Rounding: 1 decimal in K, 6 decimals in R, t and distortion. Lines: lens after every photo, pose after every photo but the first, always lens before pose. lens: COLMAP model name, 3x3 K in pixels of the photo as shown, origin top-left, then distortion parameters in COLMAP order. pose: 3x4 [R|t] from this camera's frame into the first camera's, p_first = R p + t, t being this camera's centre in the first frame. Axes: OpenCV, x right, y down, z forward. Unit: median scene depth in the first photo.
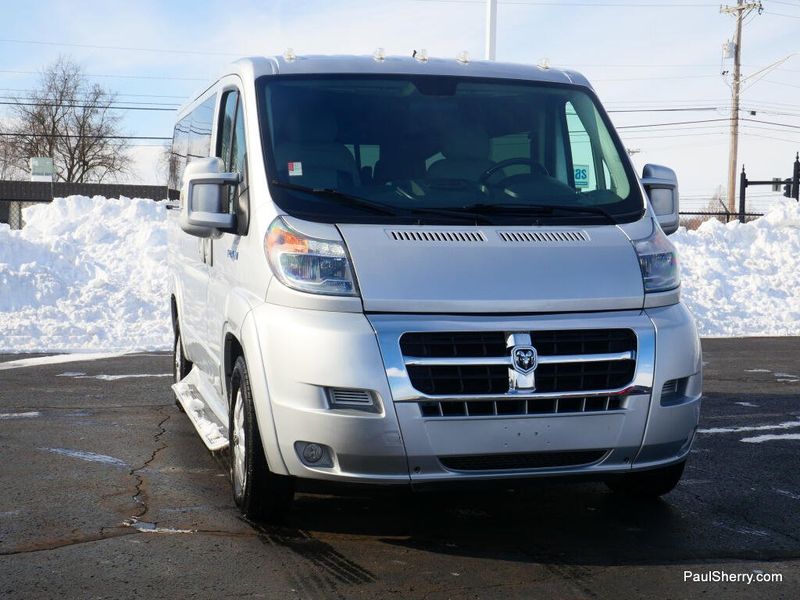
lens RADIAL K [[1243.4, 0, 401.1], [0, 1243.4, 336.2], [0, 0, 1]] dist [-0.019554, 0.000000]
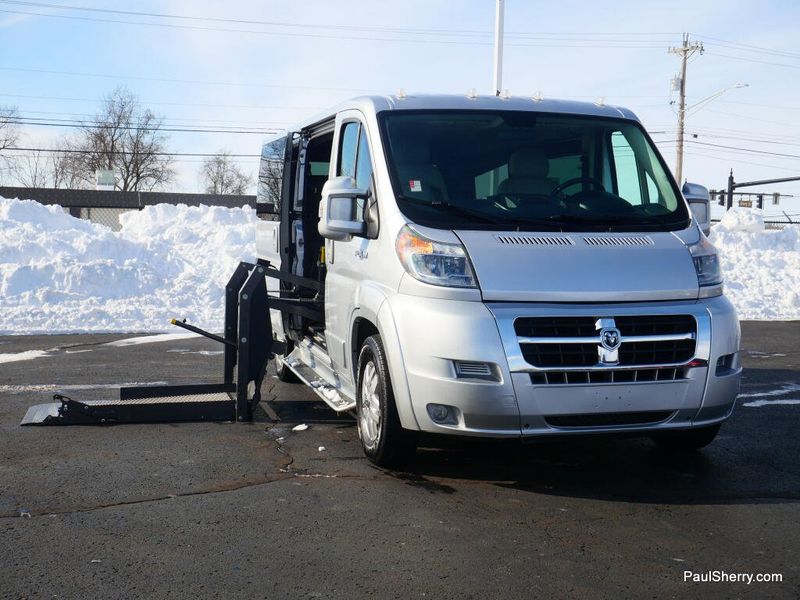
lens RADIAL K [[1038.0, 0, 399.2], [0, 1038.0, 305.0], [0, 0, 1]] dist [-0.007650, 0.000000]
pose [[0.999957, 0.002780, 0.008808, -0.119282], [-0.002653, 0.999893, -0.014410, 0.000170], [-0.008847, 0.014386, 0.999857, -0.045999]]
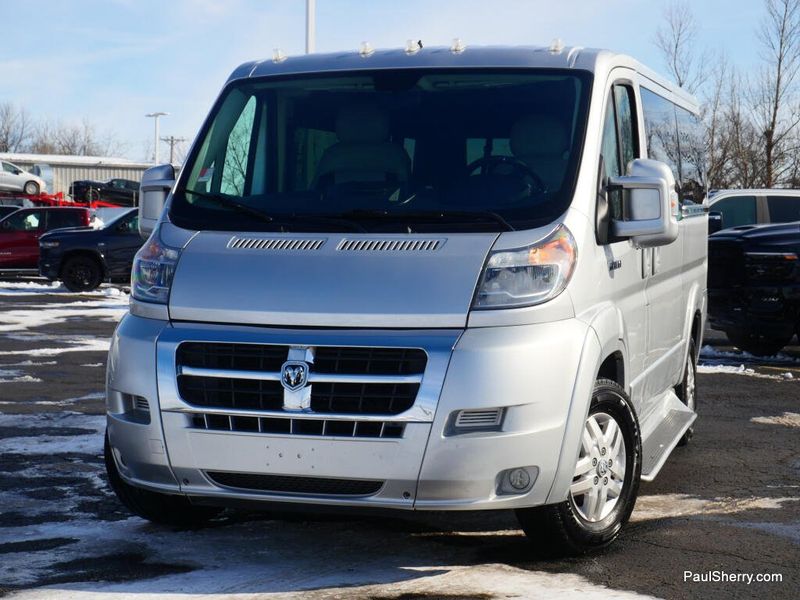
lens RADIAL K [[1401.2, 0, 398.1], [0, 1401.2, 299.7], [0, 0, 1]] dist [-0.009064, 0.000000]
pose [[0.840417, 0.025212, -0.541354, 0.708298], [-0.042709, 0.998892, -0.019782, -0.020659], [0.540255, 0.039746, 0.840562, 0.145729]]
